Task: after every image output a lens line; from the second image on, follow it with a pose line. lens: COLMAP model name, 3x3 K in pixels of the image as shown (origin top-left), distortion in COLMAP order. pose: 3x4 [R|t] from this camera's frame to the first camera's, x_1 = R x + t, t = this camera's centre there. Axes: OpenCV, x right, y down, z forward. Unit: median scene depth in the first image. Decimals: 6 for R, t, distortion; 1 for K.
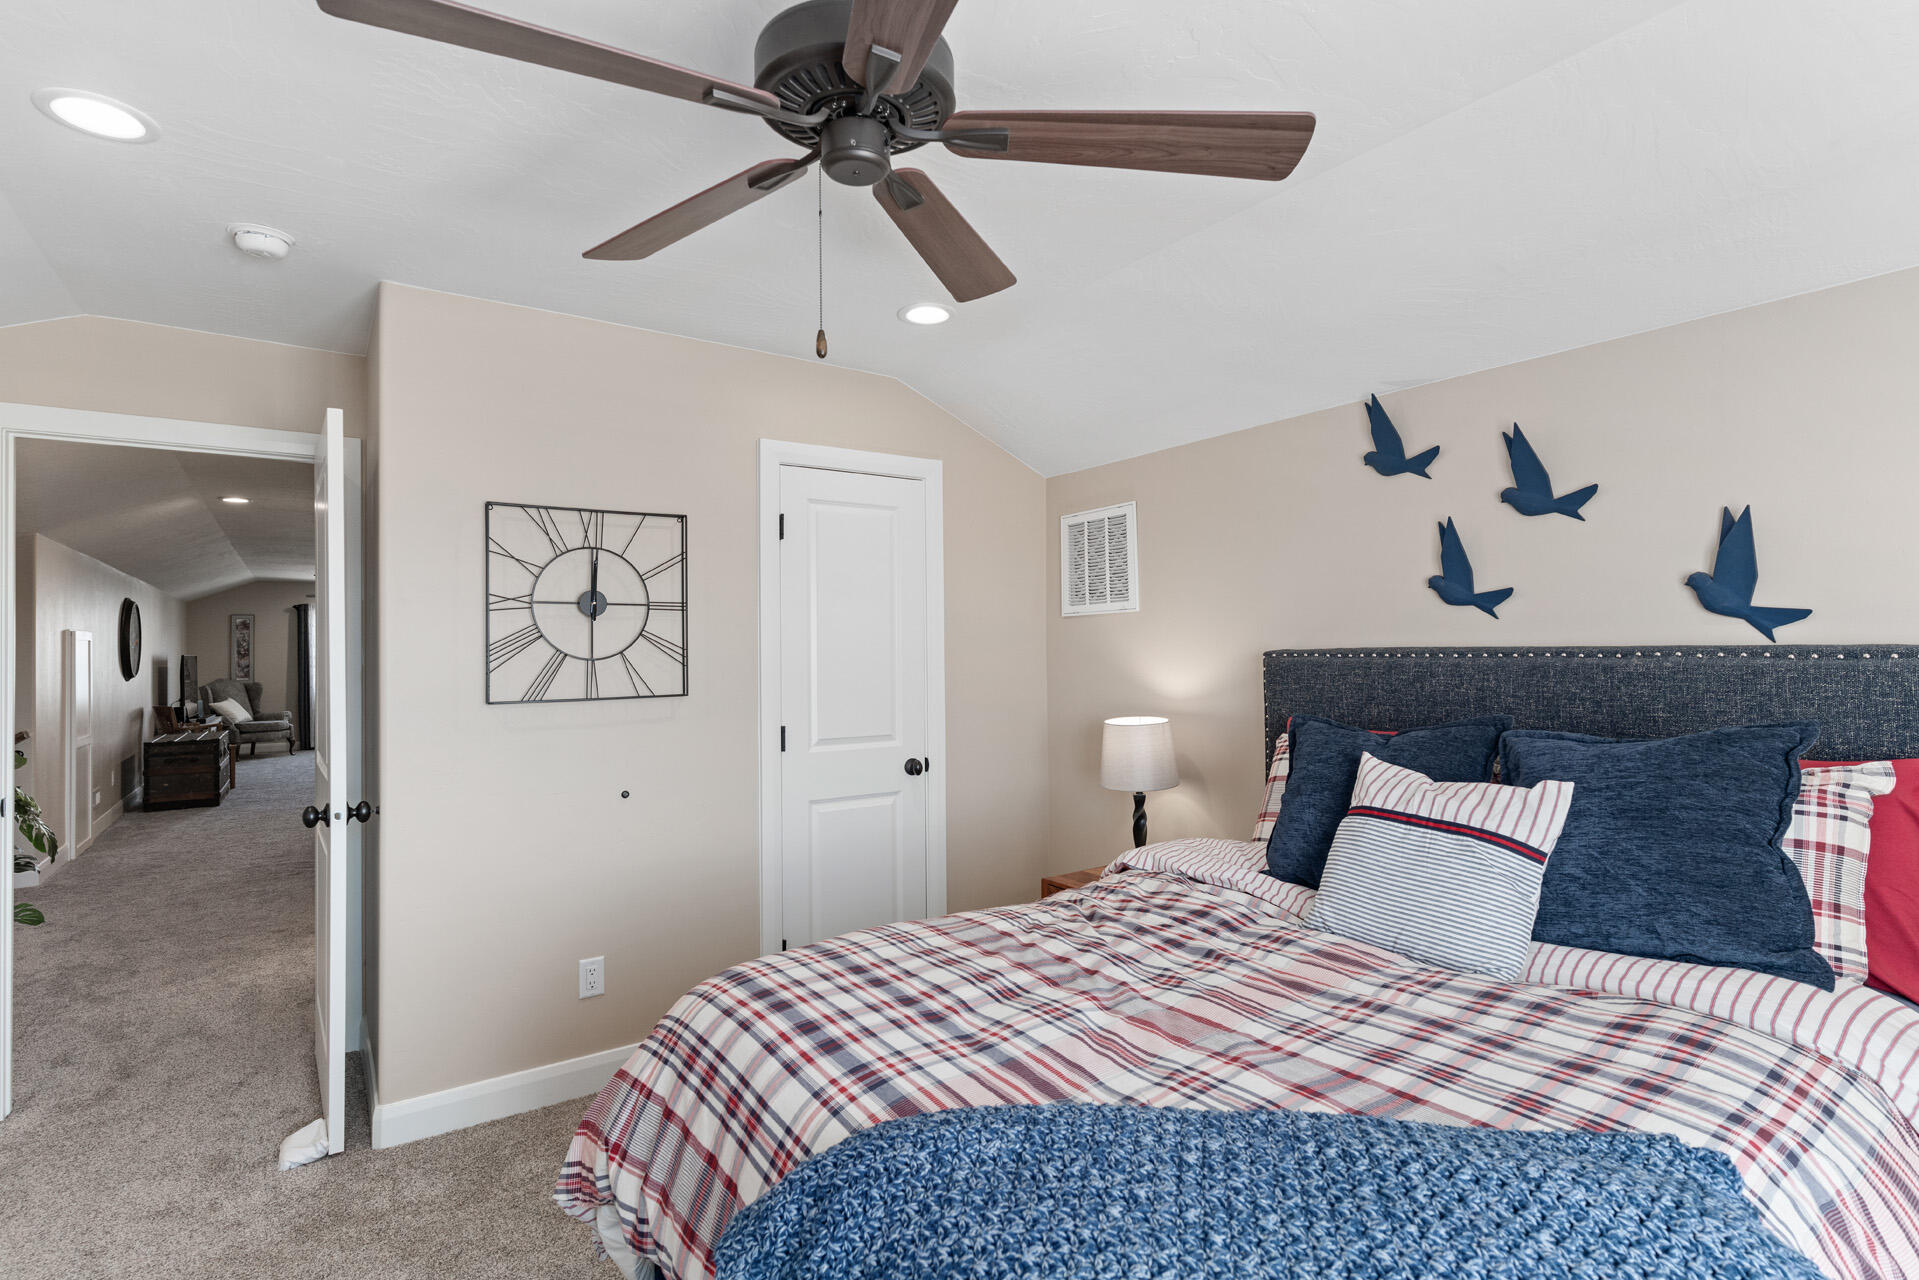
lens RADIAL K [[948.2, 0, 968.2], [0, 948.2, 645.3], [0, 0, 1]] dist [0.002577, 0.000700]
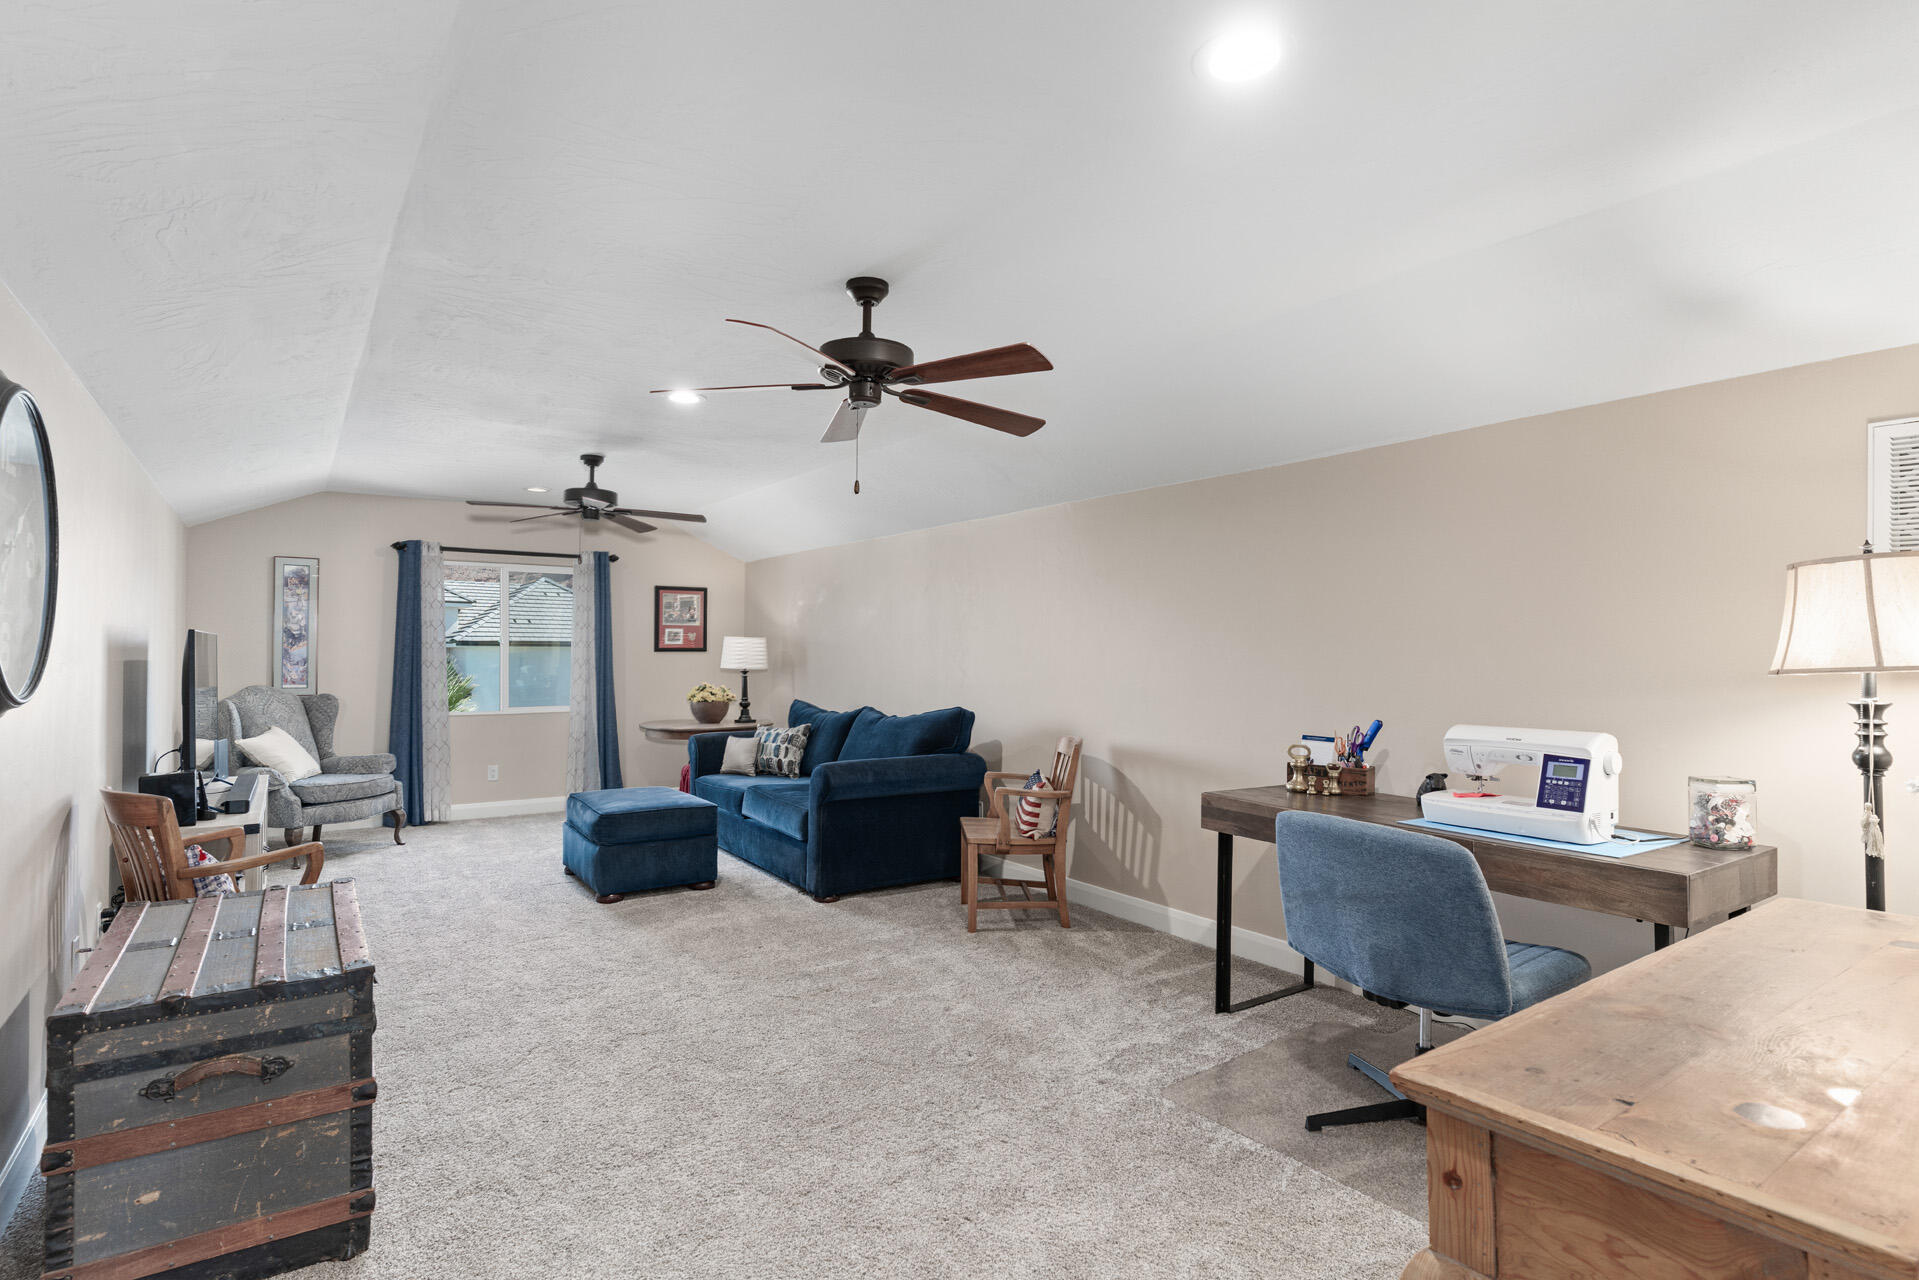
lens RADIAL K [[948.2, 0, 950.8], [0, 948.2, 635.4], [0, 0, 1]] dist [0.002577, 0.000700]
pose [[0.999735, 0.020326, 0.010809, -0.443645], [-0.020158, 0.999678, -0.015419, 0.009944], [-0.011119, 0.015197, 0.999823, 0.518804]]
